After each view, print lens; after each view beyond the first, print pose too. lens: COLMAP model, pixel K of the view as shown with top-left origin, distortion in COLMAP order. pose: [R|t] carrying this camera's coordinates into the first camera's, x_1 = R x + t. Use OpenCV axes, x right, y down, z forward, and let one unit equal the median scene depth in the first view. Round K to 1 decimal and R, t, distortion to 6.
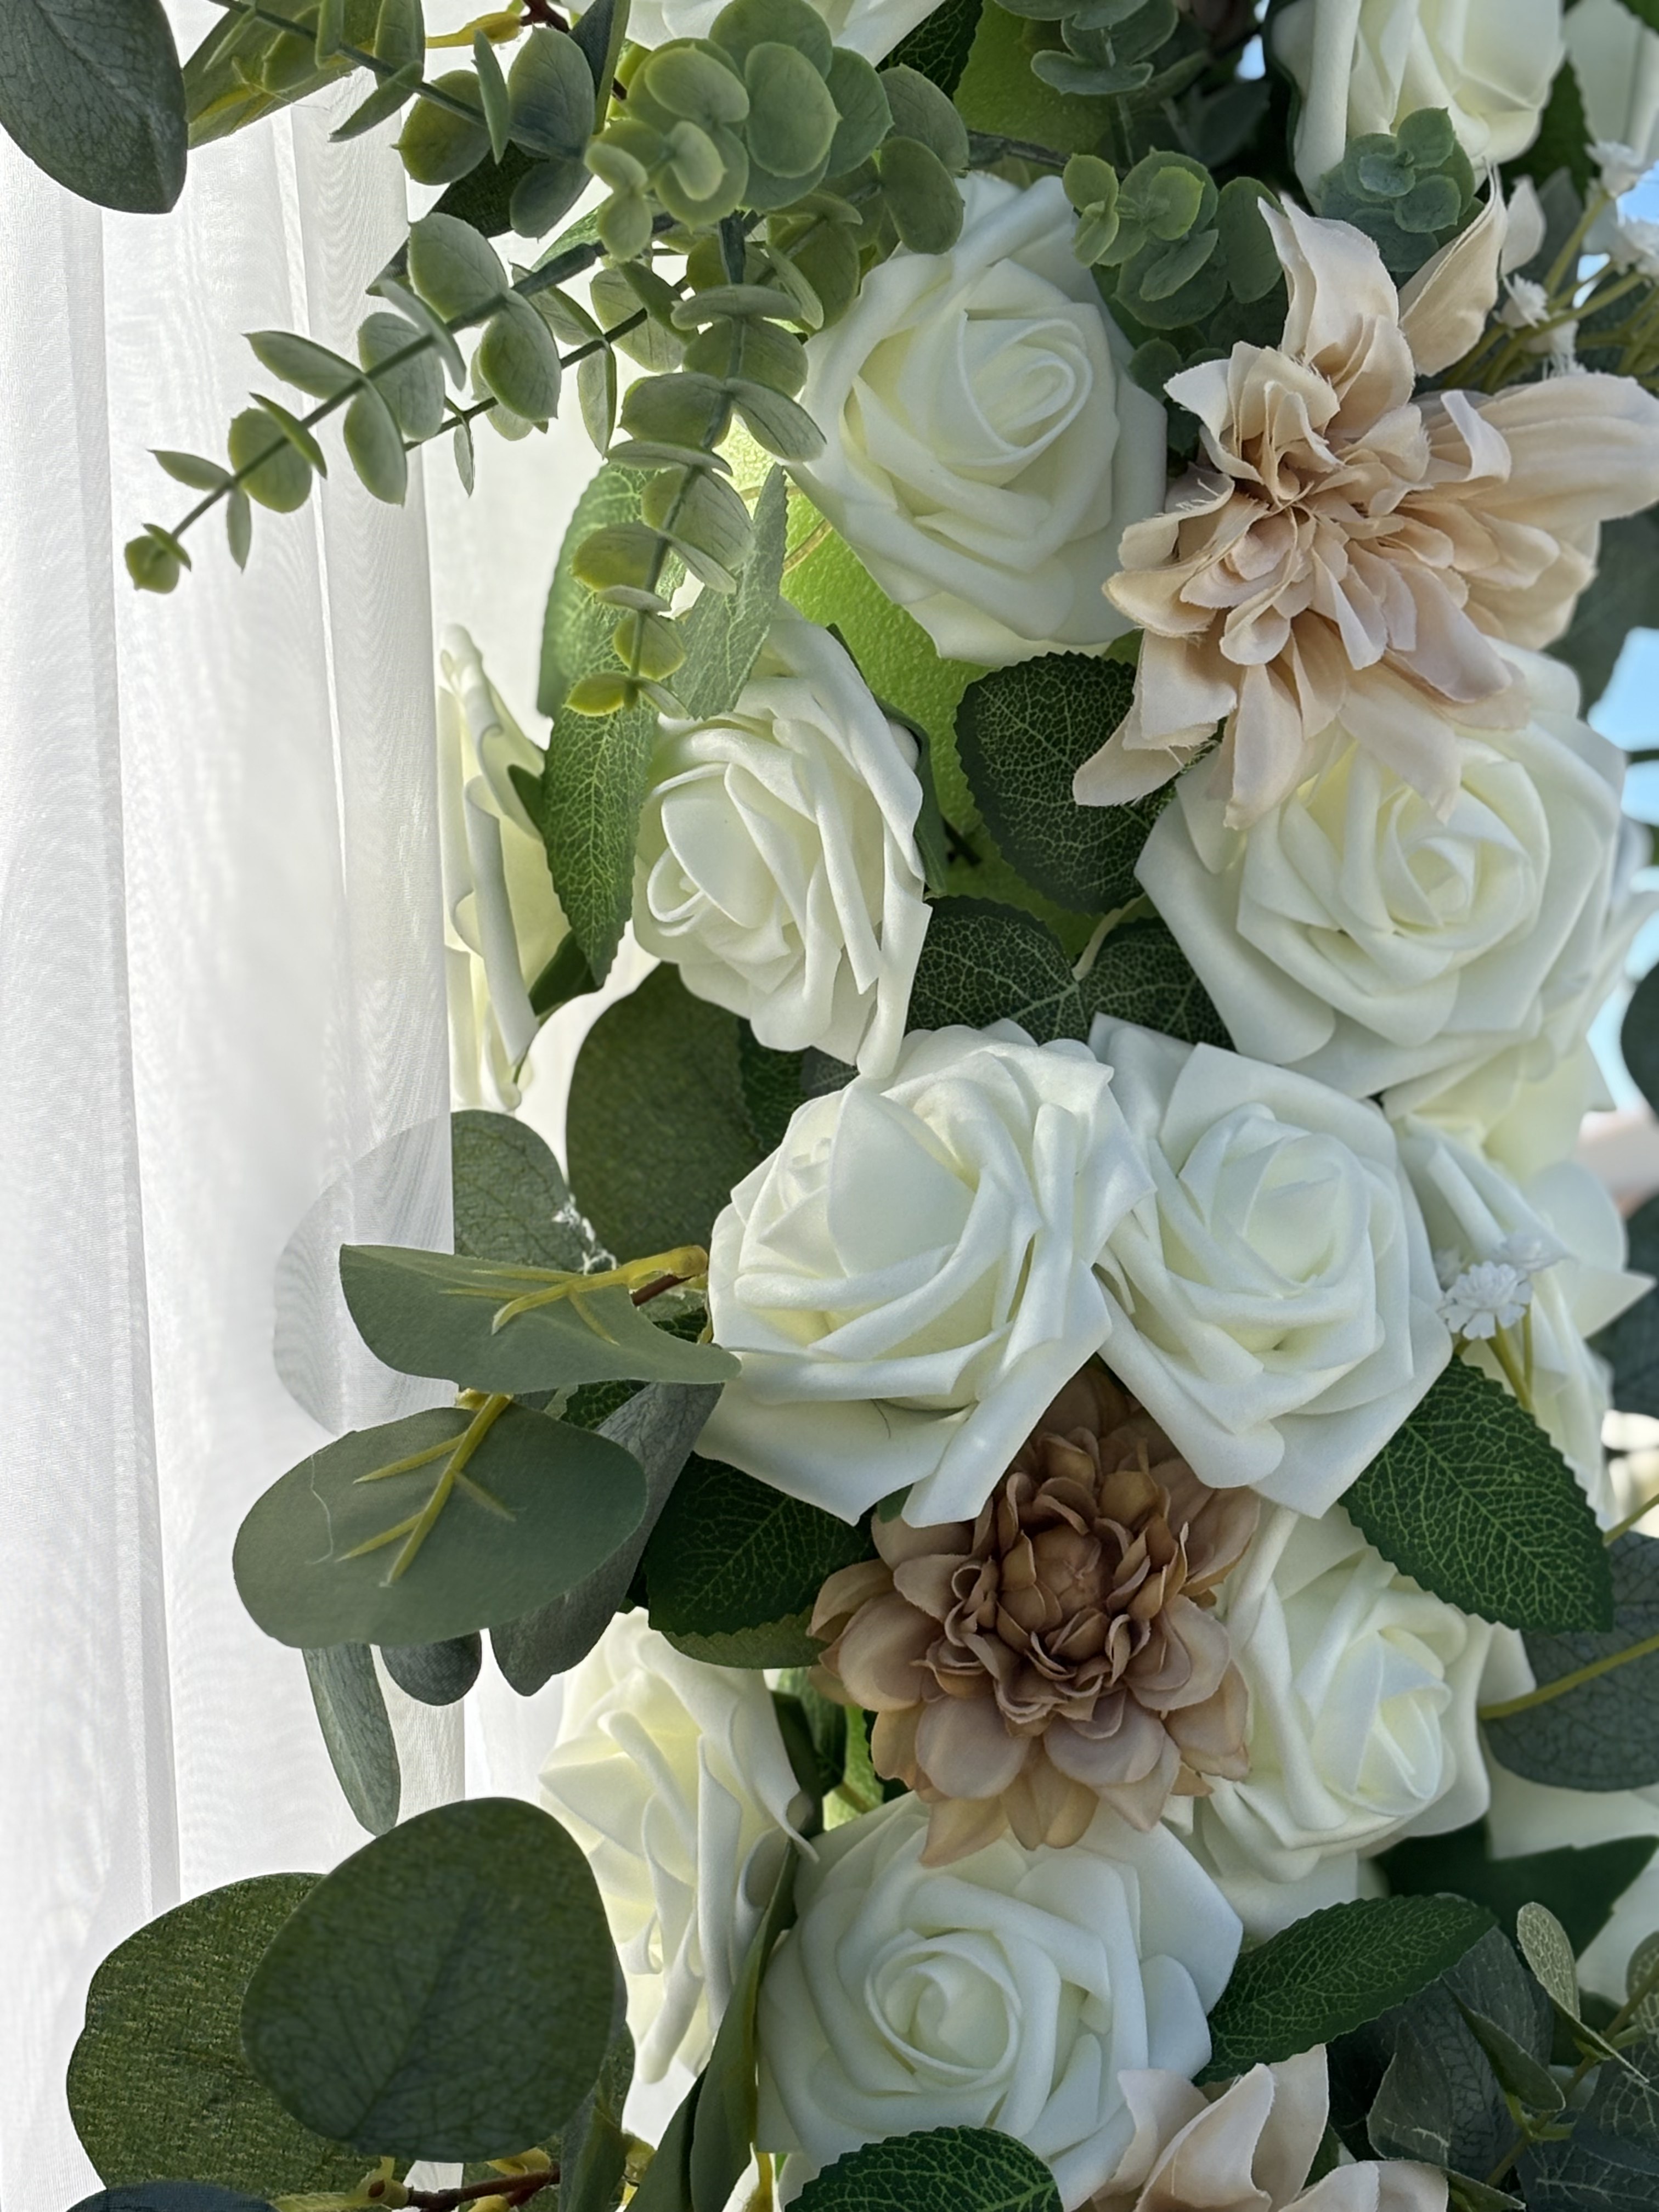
lens RADIAL K [[5043.5, 0, 829.5], [0, 5043.5, 1106.0], [0, 0, 1]] dist [0.040774, 0.139643]
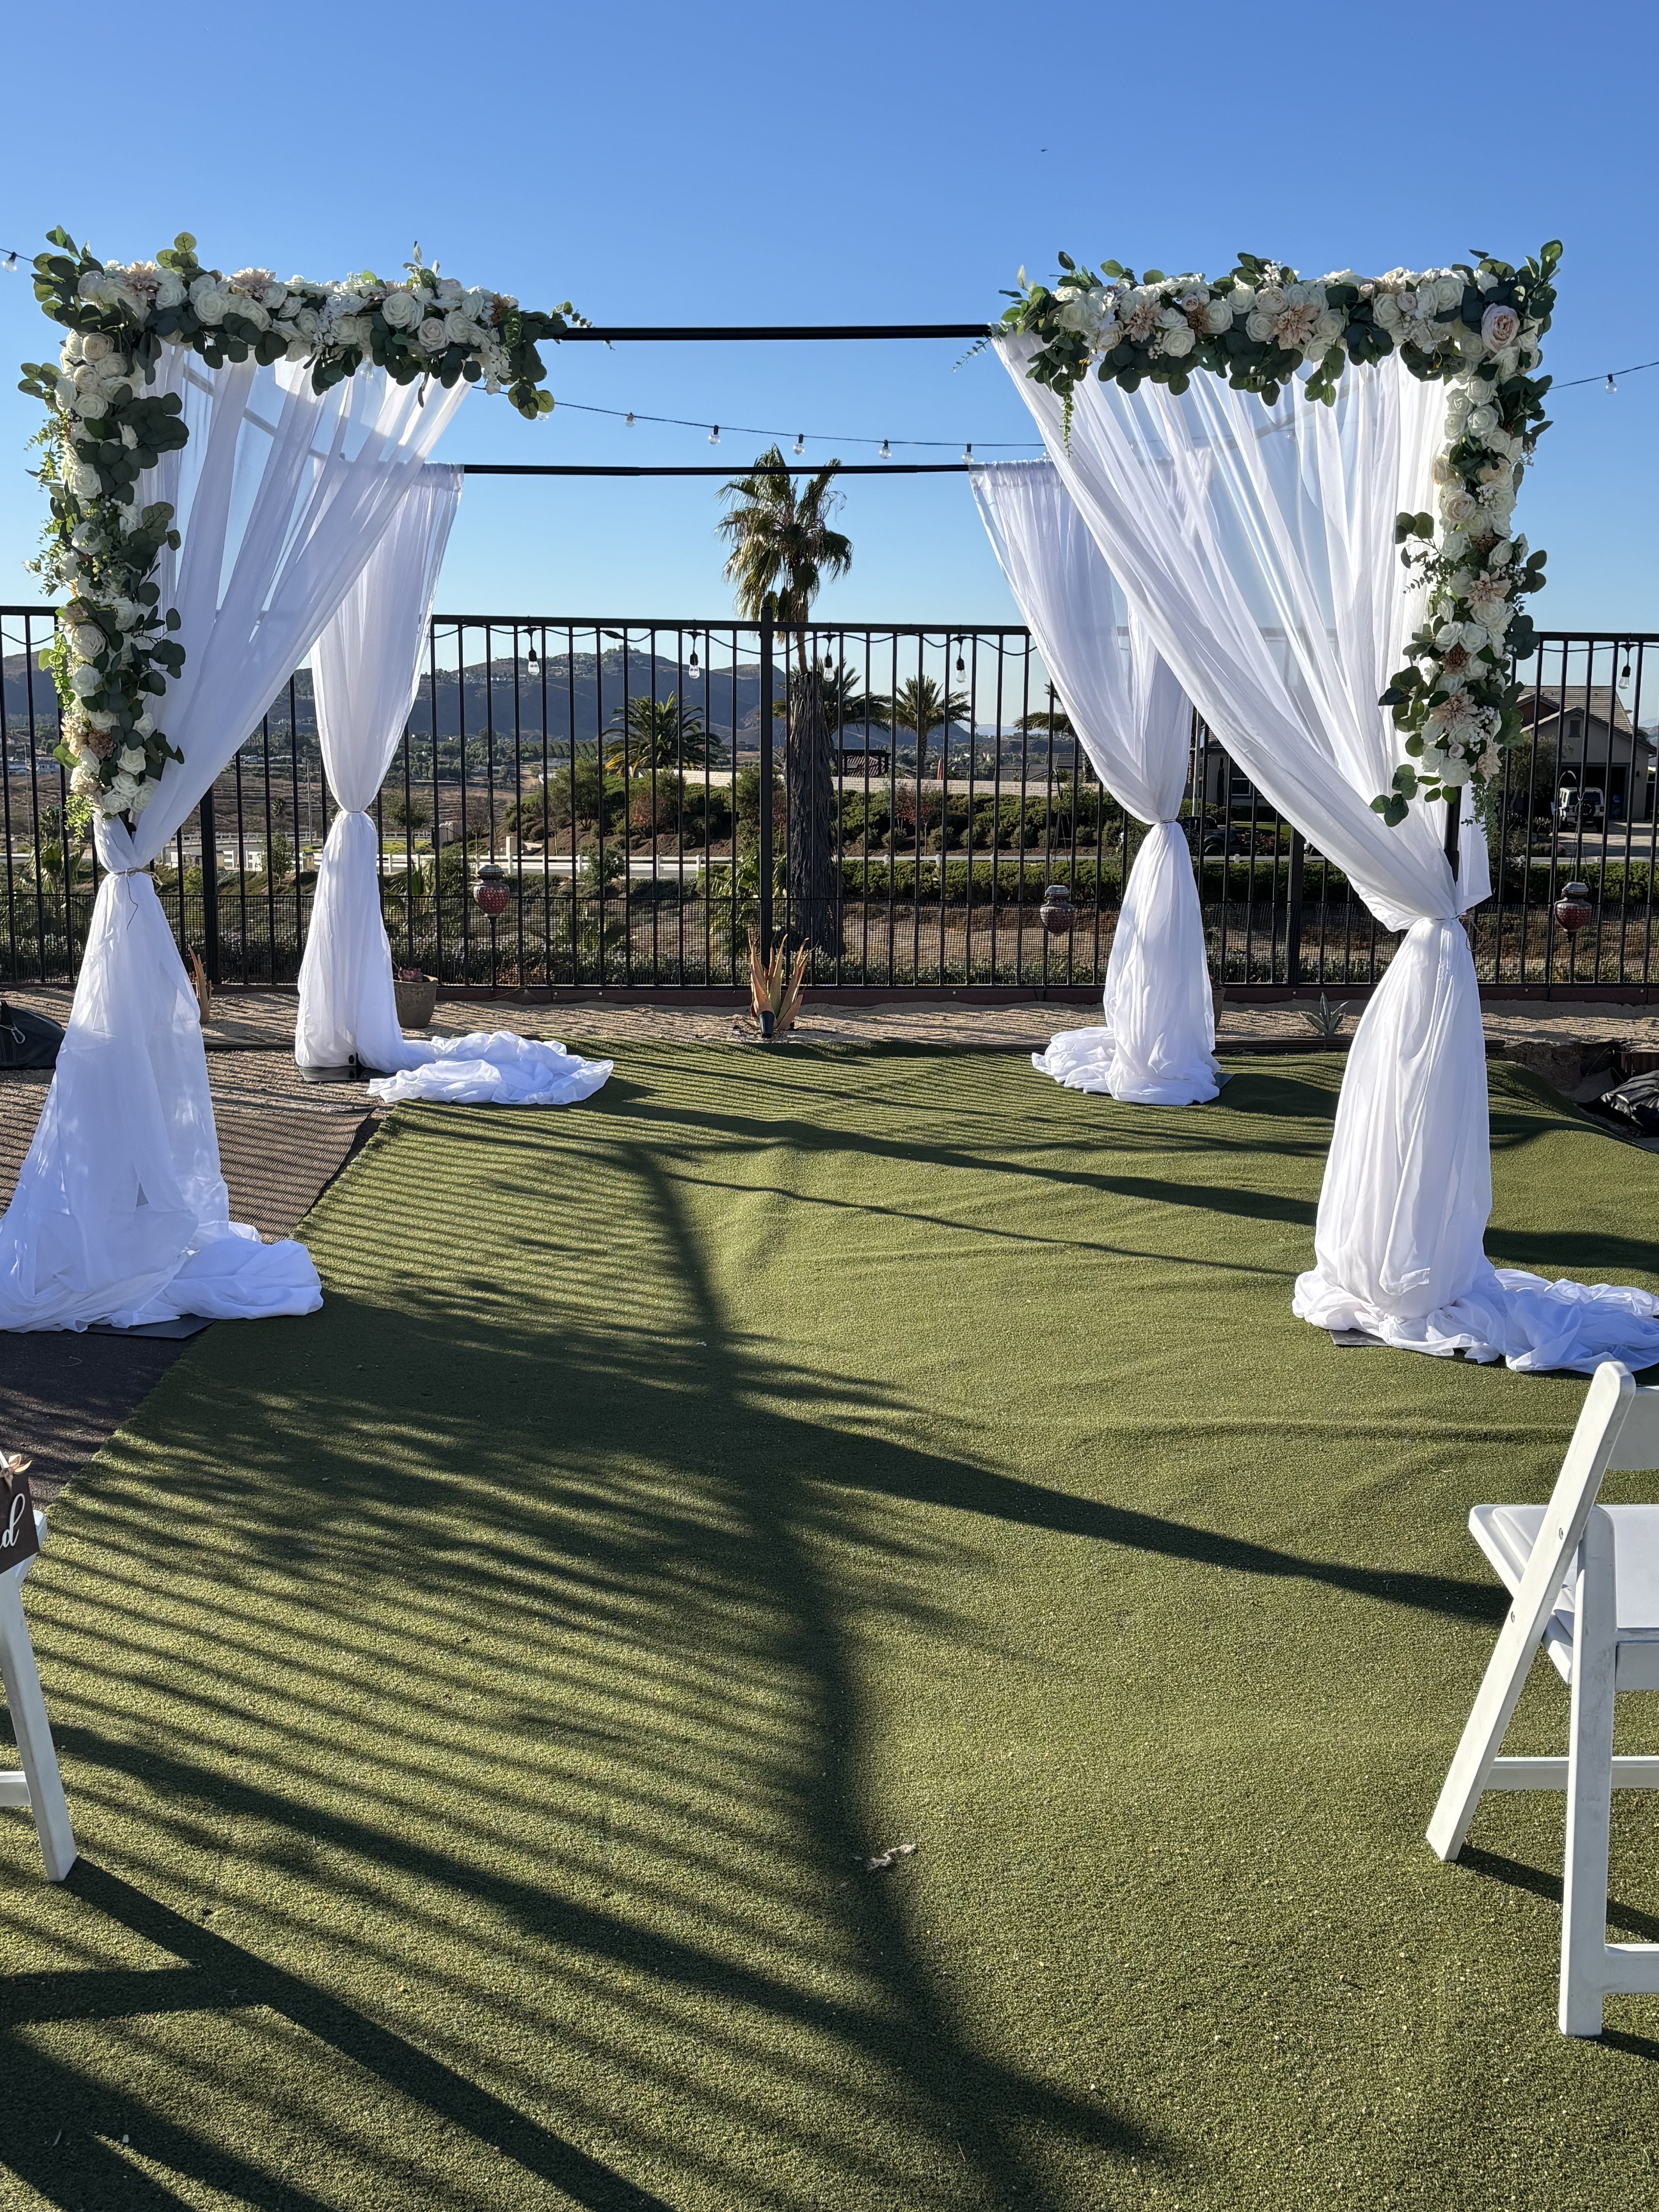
lens RADIAL K [[2239.8, 0, 829.5], [0, 2239.8, 1106.0], [0, 0, 1]] dist [0.171079, -0.551066]
pose [[0.892040, 0.172774, -0.417629, 1.506253], [-0.057109, 0.959729, 0.275060, -0.399902], [0.448334, -0.221514, 0.865984, -6.365106]]
